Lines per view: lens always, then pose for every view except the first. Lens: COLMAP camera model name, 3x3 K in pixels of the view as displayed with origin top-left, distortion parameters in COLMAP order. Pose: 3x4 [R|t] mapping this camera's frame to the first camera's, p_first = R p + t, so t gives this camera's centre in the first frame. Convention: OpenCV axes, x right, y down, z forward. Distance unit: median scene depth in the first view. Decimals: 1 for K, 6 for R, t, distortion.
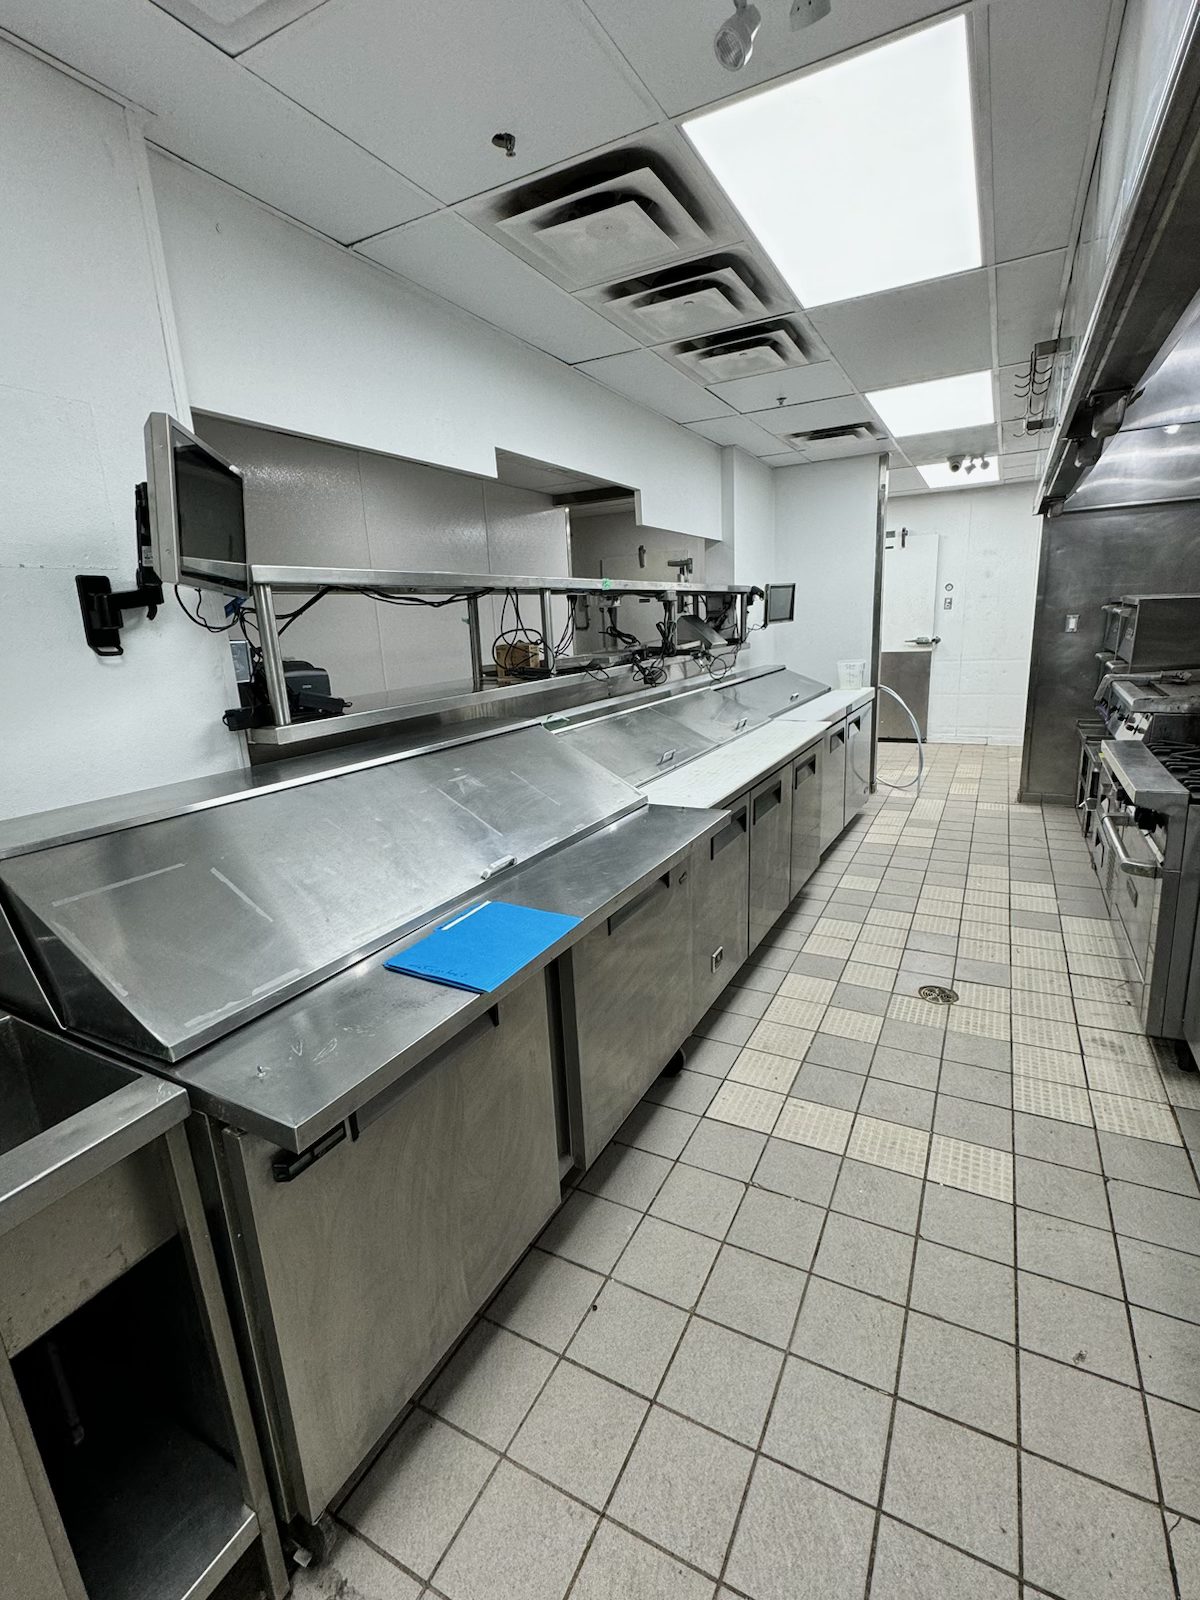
lens RADIAL K [[728.8, 0, 600.0], [0, 728.8, 800.0], [0, 0, 1]] dist [-0.003078, -0.001749]
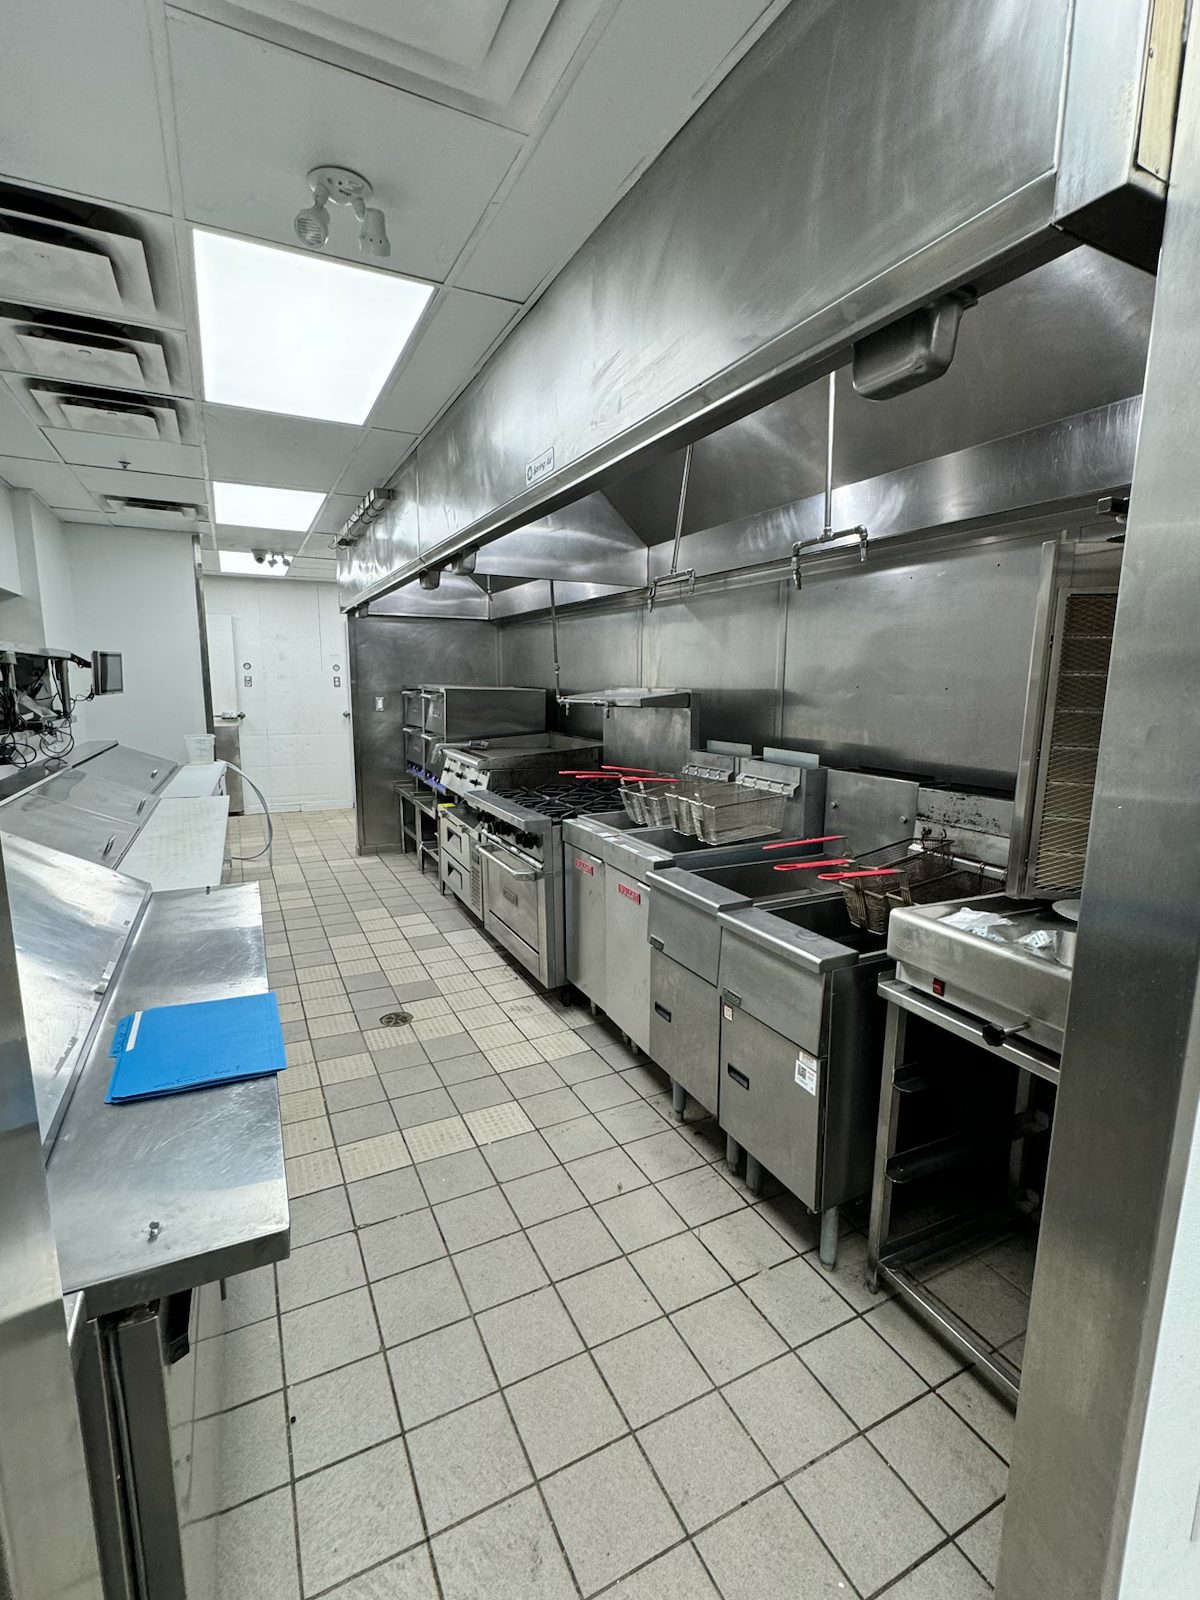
lens RADIAL K [[728.8, 0, 600.0], [0, 728.8, 800.0], [0, 0, 1]] dist [-0.003078, -0.001749]
pose [[0.578358, -0.076971, 0.812144, -0.218215], [0.158290, 0.987207, -0.019161, -0.001993], [-0.800279, 0.139636, 0.583142, 0.015706]]
